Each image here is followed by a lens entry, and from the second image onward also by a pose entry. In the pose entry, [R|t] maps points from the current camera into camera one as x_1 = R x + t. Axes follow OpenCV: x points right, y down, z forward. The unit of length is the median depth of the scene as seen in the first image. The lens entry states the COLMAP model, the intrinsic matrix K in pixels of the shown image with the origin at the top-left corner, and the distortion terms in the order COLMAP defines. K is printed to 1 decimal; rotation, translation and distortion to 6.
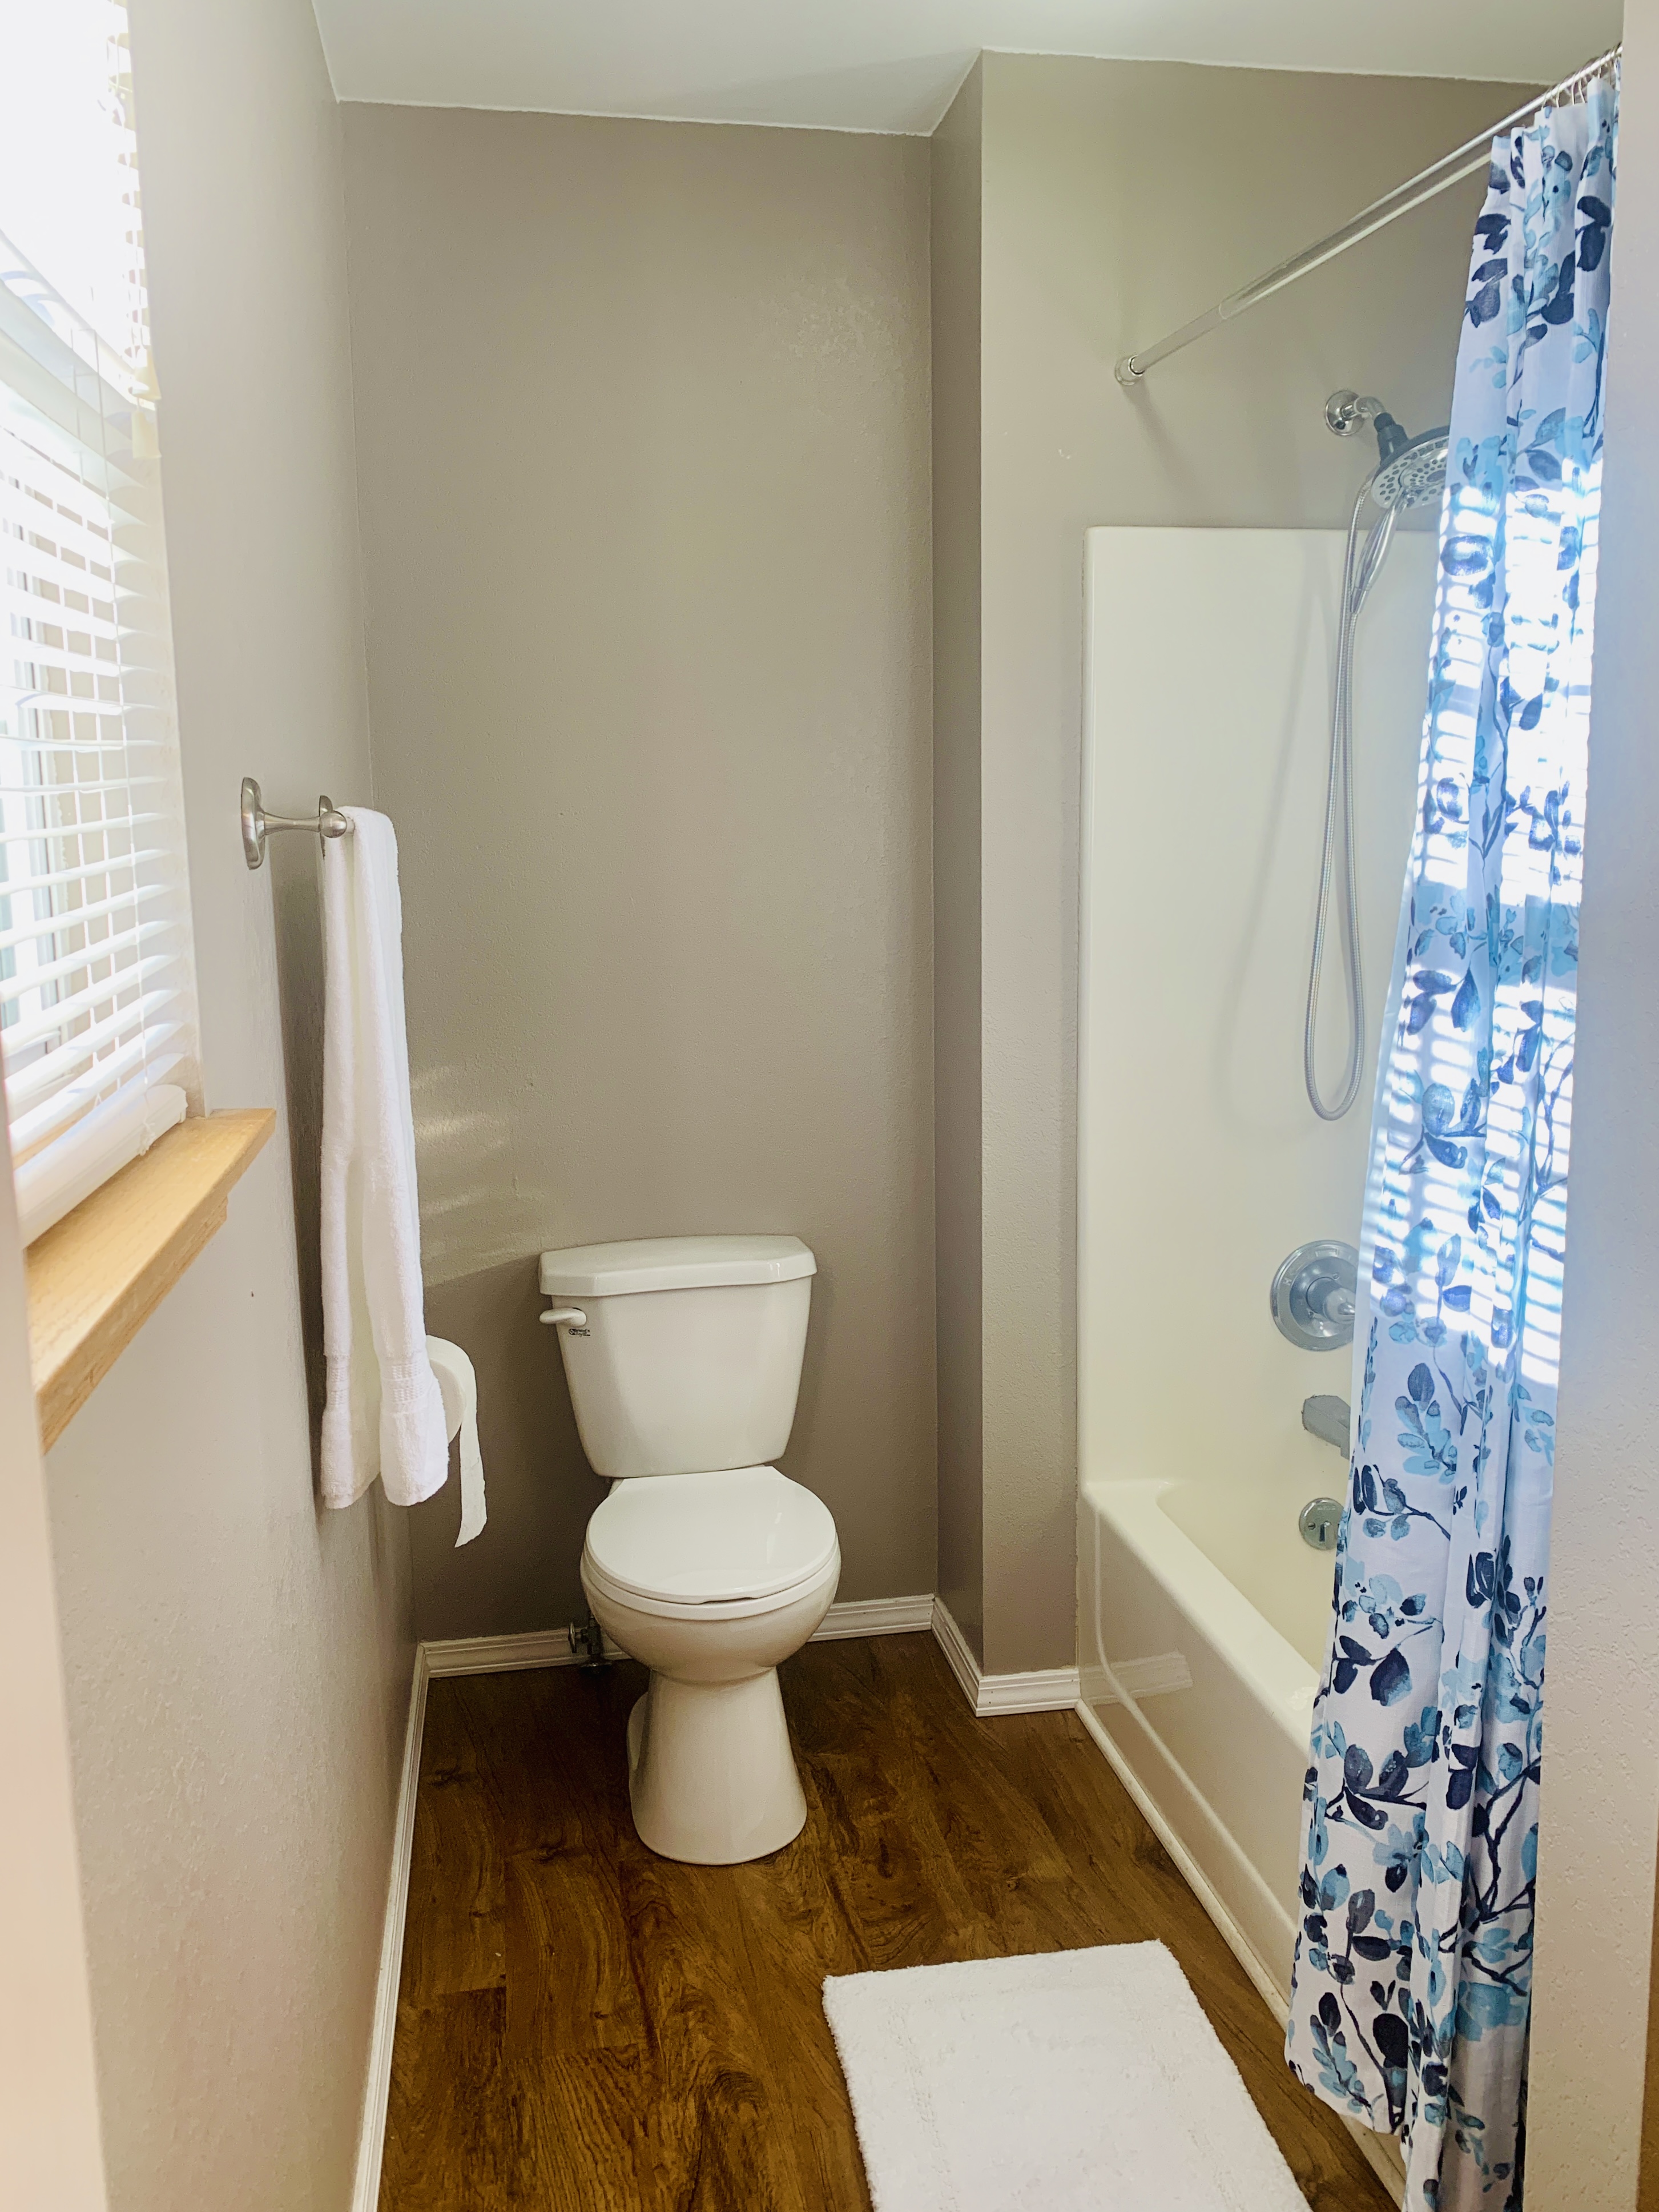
lens RADIAL K [[1675.1, 0, 829.5], [0, 1675.1, 1106.0], [0, 0, 1]] dist [-0.003498, -0.006852]
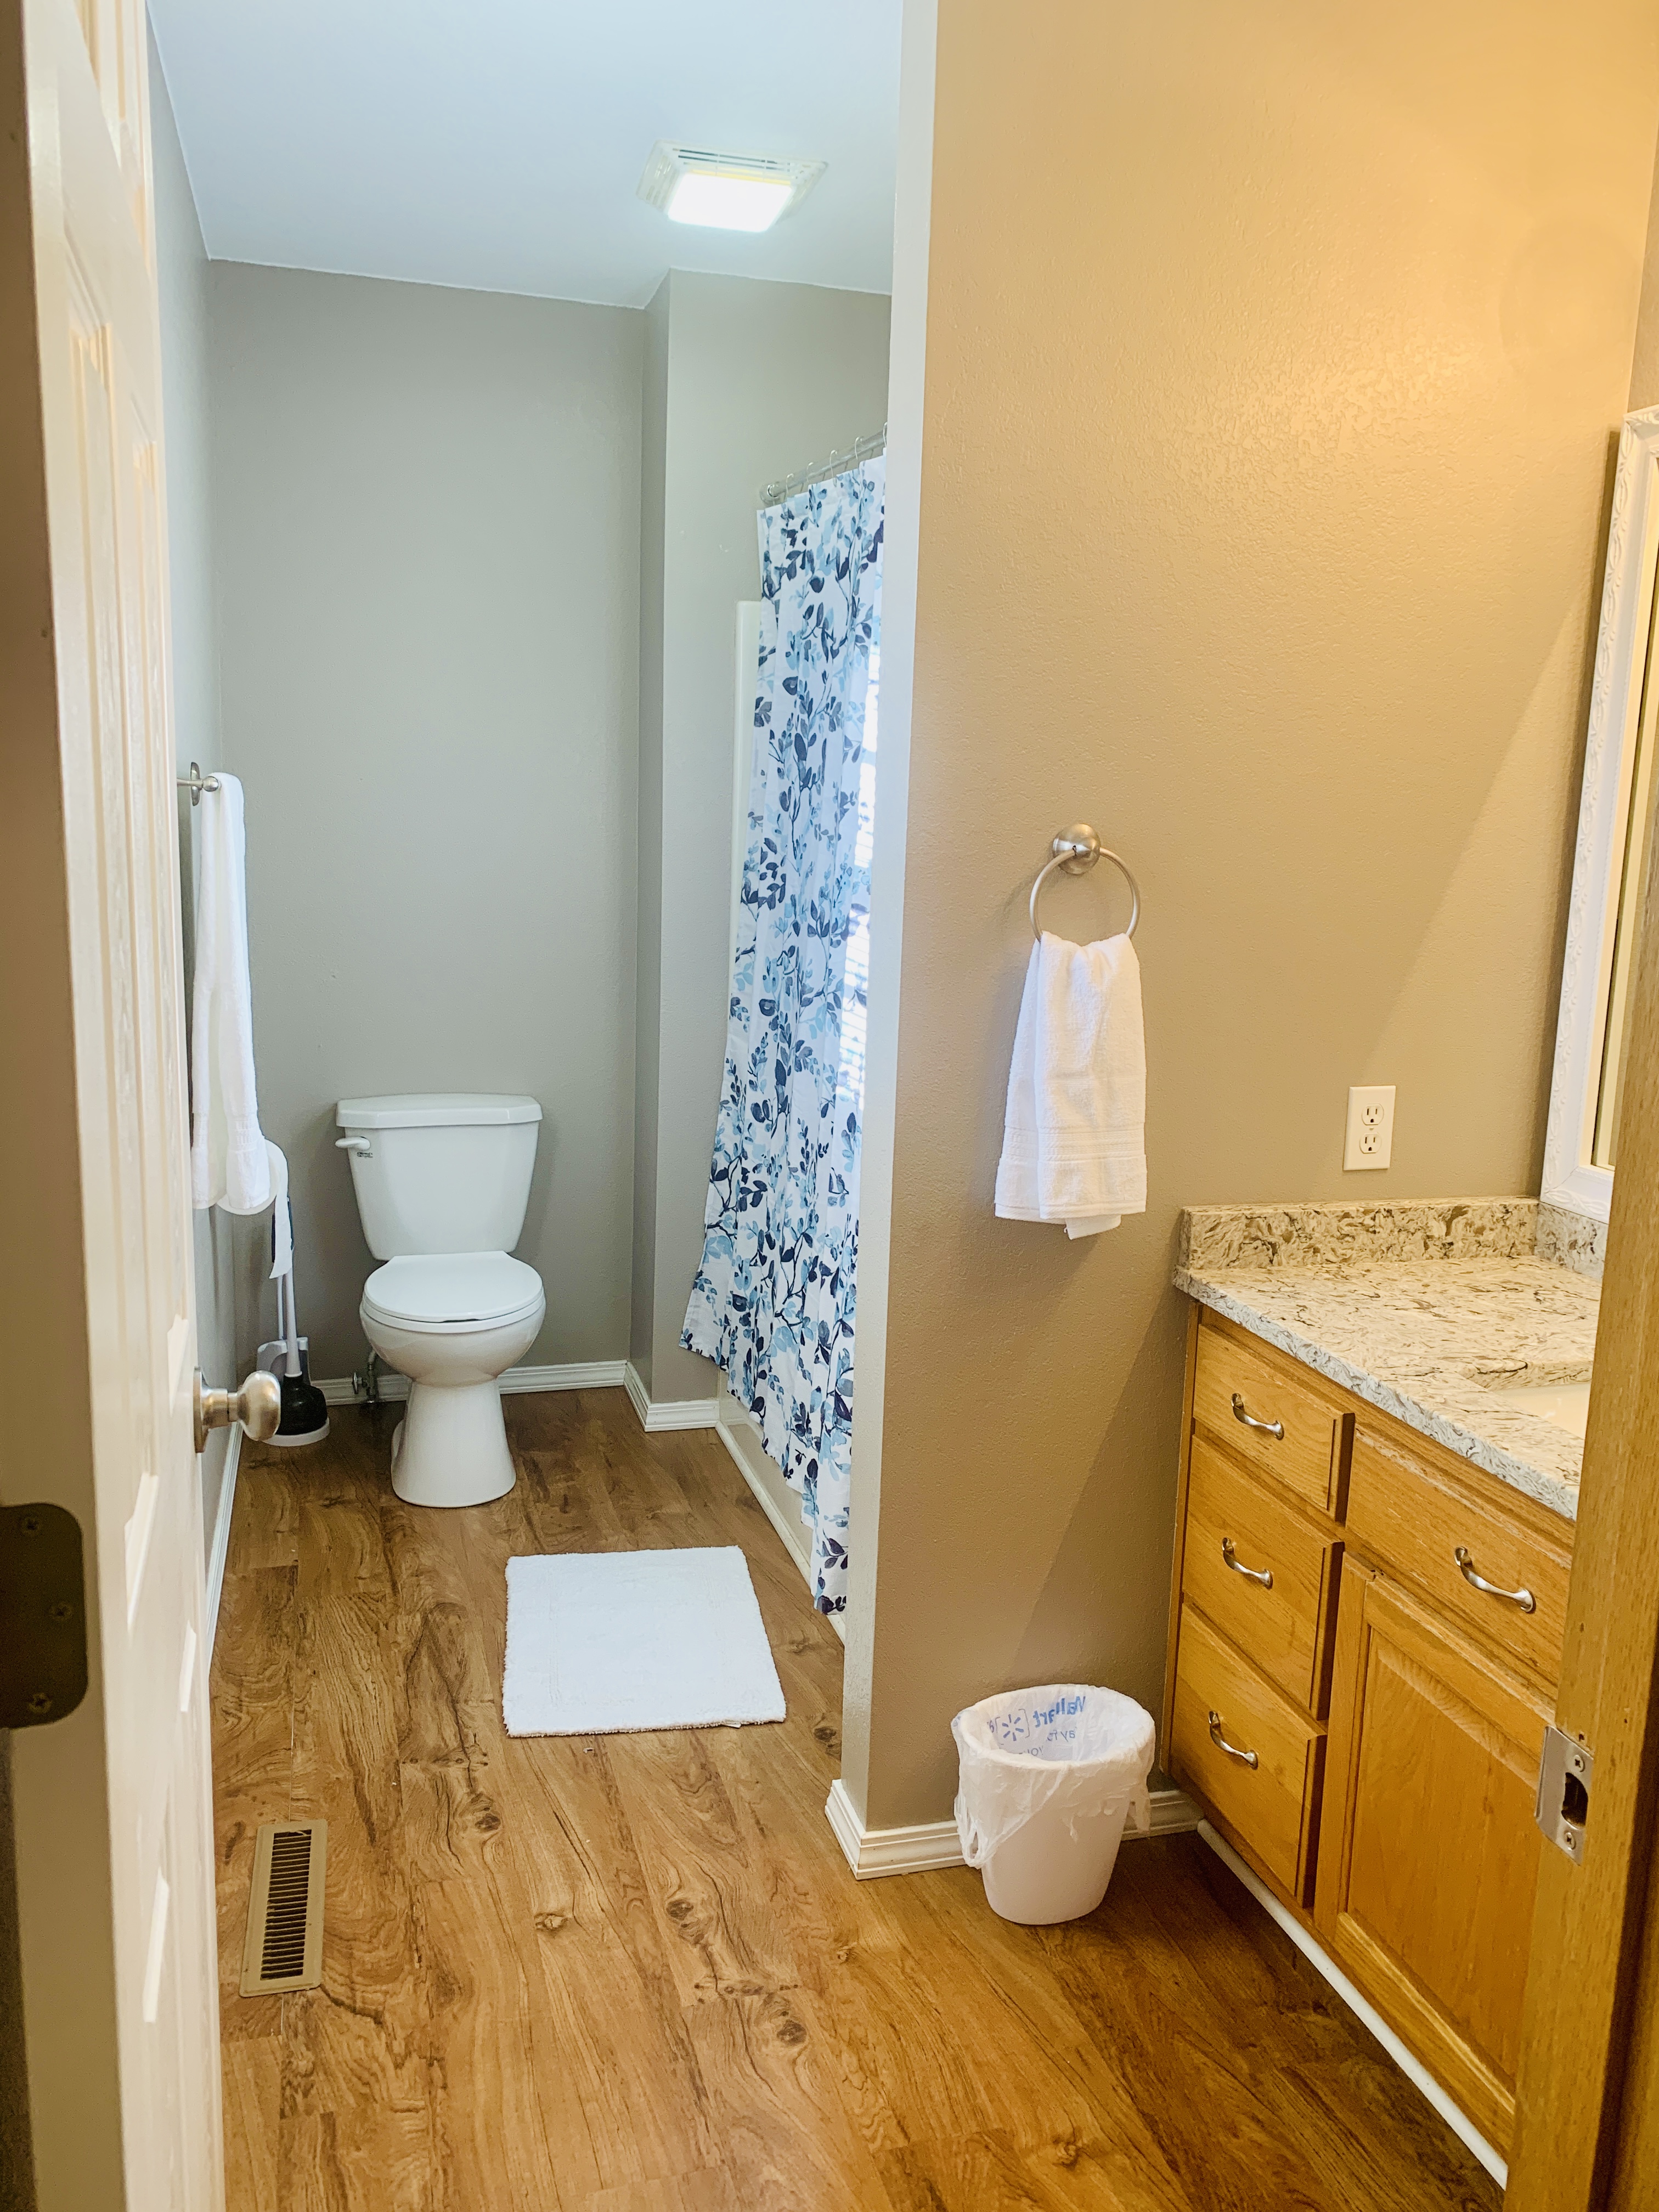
lens RADIAL K [[1732.1, 0, 829.5], [0, 1732.1, 1106.0], [0, 0, 1]] dist [-0.010362, 0.001031]
pose [[0.995098, 0.028593, 0.094668, 0.111037], [-0.030344, 0.999393, 0.017108, 0.070363], [-0.094122, -0.019896, 0.995362, -0.527167]]
